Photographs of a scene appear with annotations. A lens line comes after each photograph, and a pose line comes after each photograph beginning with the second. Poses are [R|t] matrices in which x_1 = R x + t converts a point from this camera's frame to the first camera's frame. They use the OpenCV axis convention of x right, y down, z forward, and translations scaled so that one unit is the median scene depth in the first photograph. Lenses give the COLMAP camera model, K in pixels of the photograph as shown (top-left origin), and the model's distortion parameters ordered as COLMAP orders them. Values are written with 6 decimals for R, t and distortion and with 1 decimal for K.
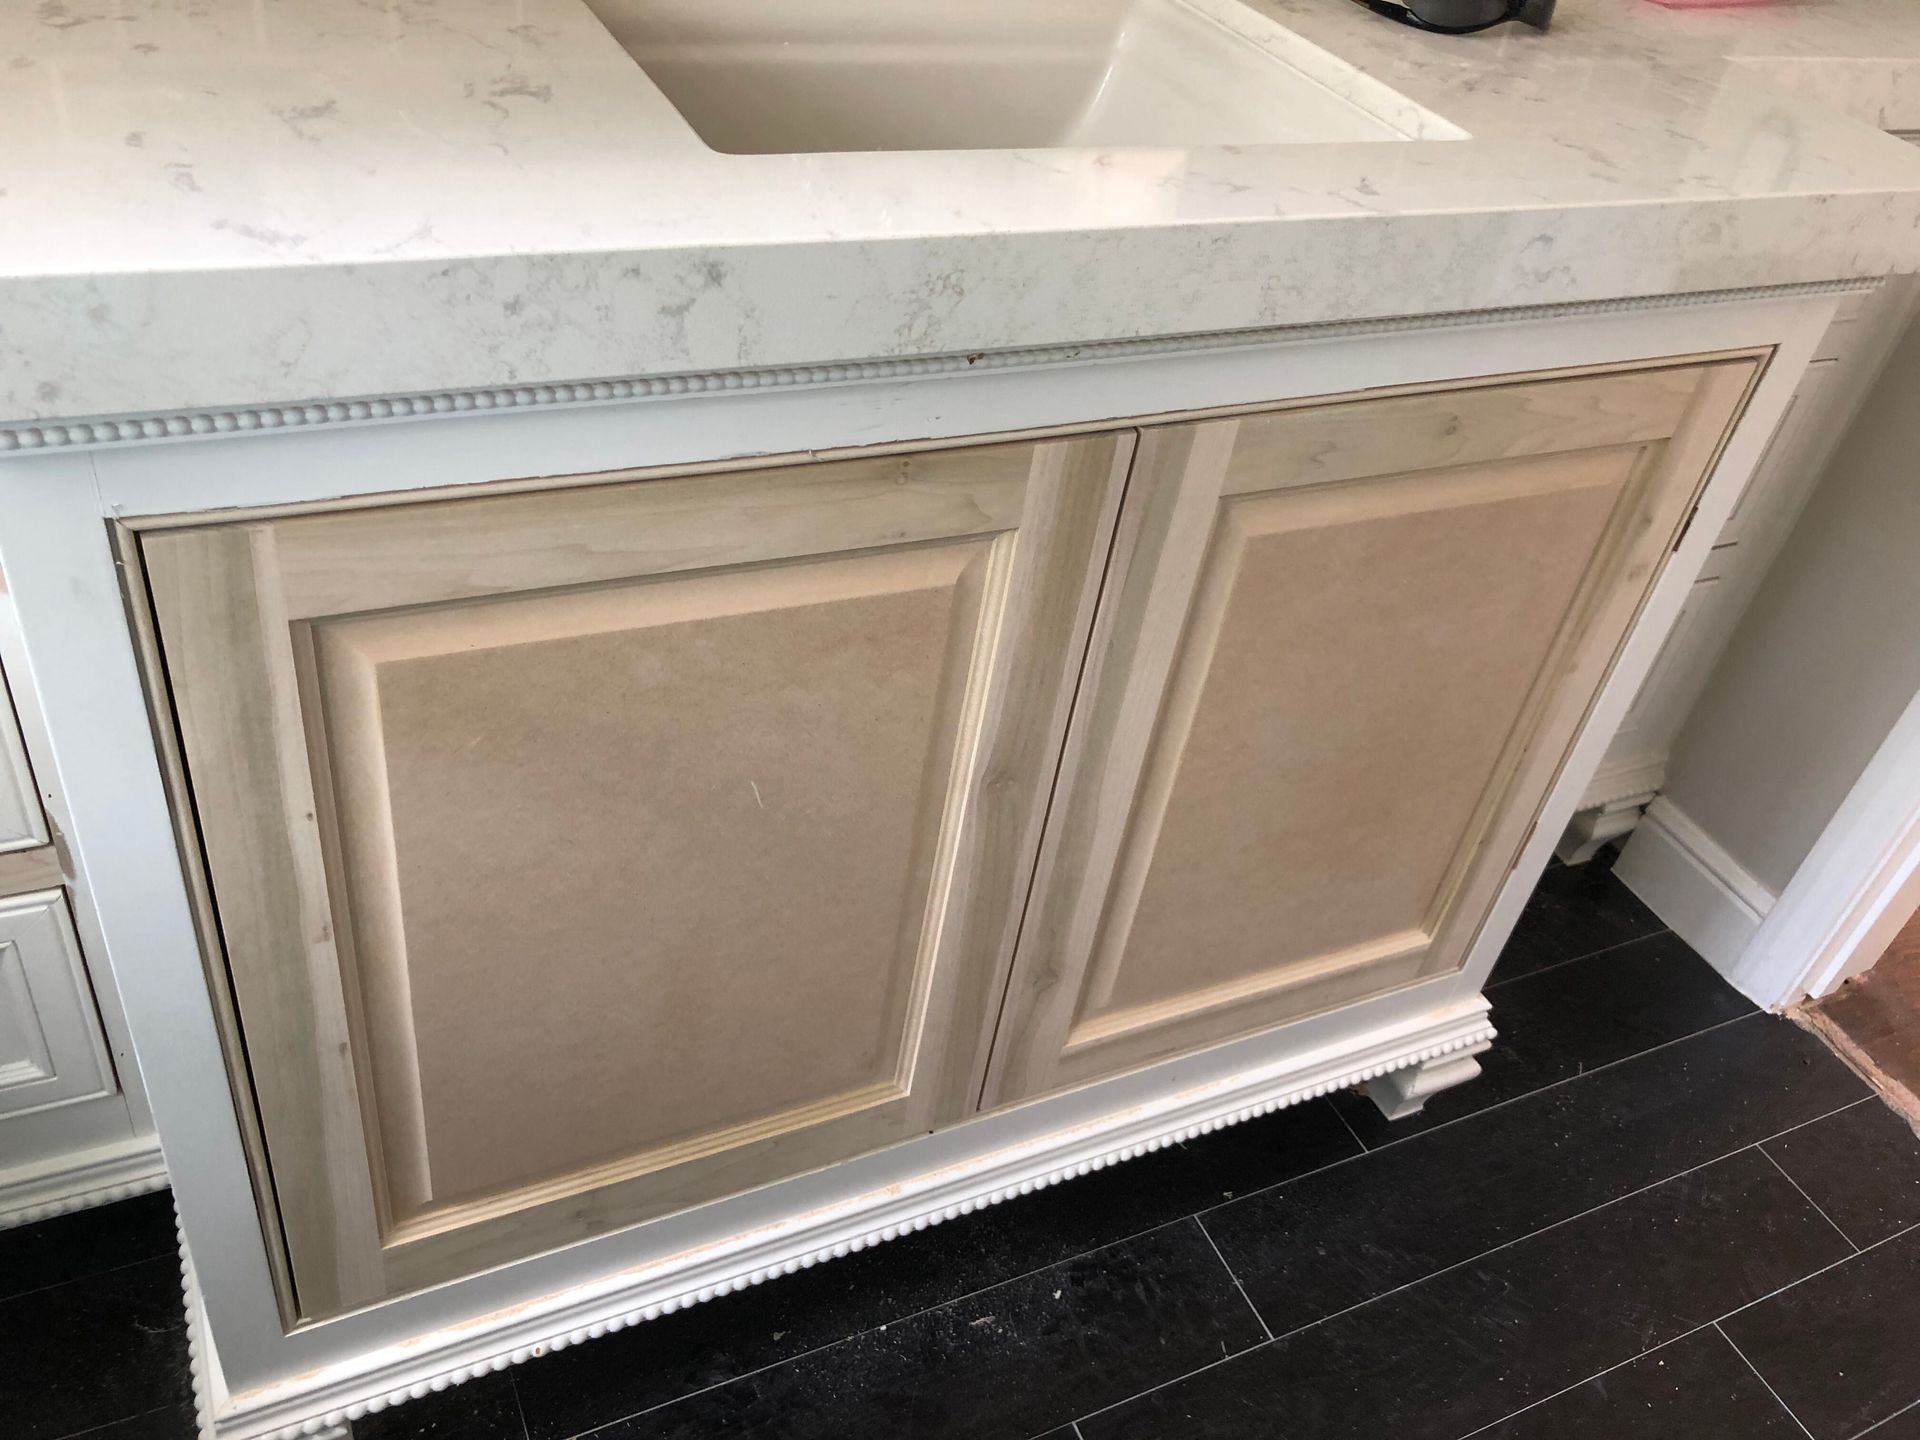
lens RADIAL K [[1575.7, 0, 963.8], [0, 1575.7, 710.3], [0, 0, 1]] dist [0.018847, -0.030421]
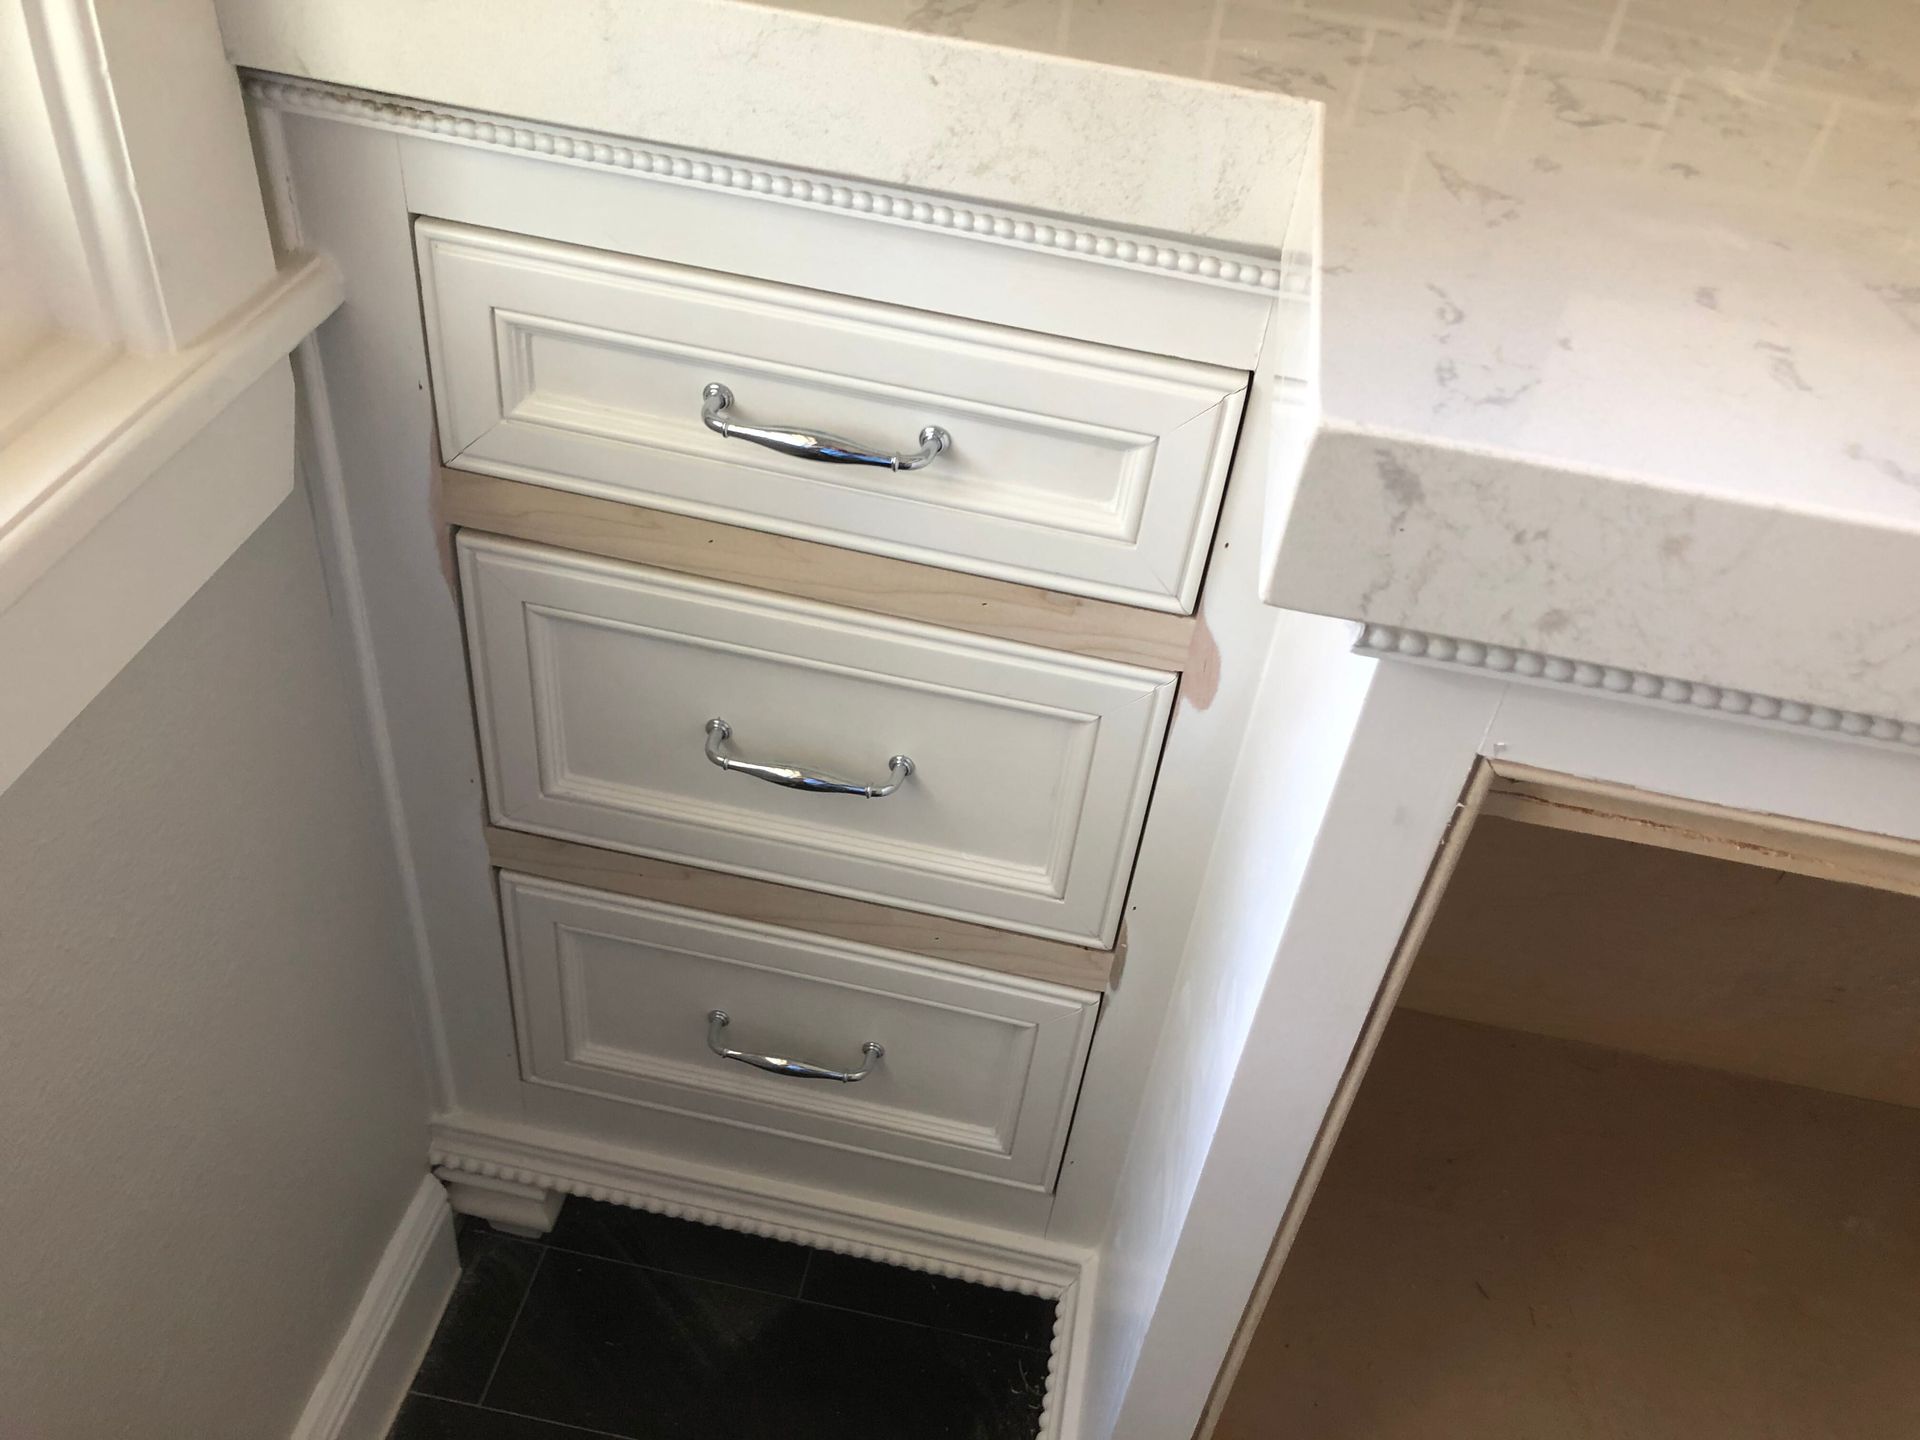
lens RADIAL K [[1575.7, 0, 960.9], [0, 1575.7, 726.8], [0, 0, 1]] dist [0.018847, -0.030421]
pose [[0.812457, 0.329202, -0.481185, -0.374682], [-0.347707, 0.936085, 0.053333, -0.085589], [0.467988, 0.123981, 0.874995, 0.200907]]
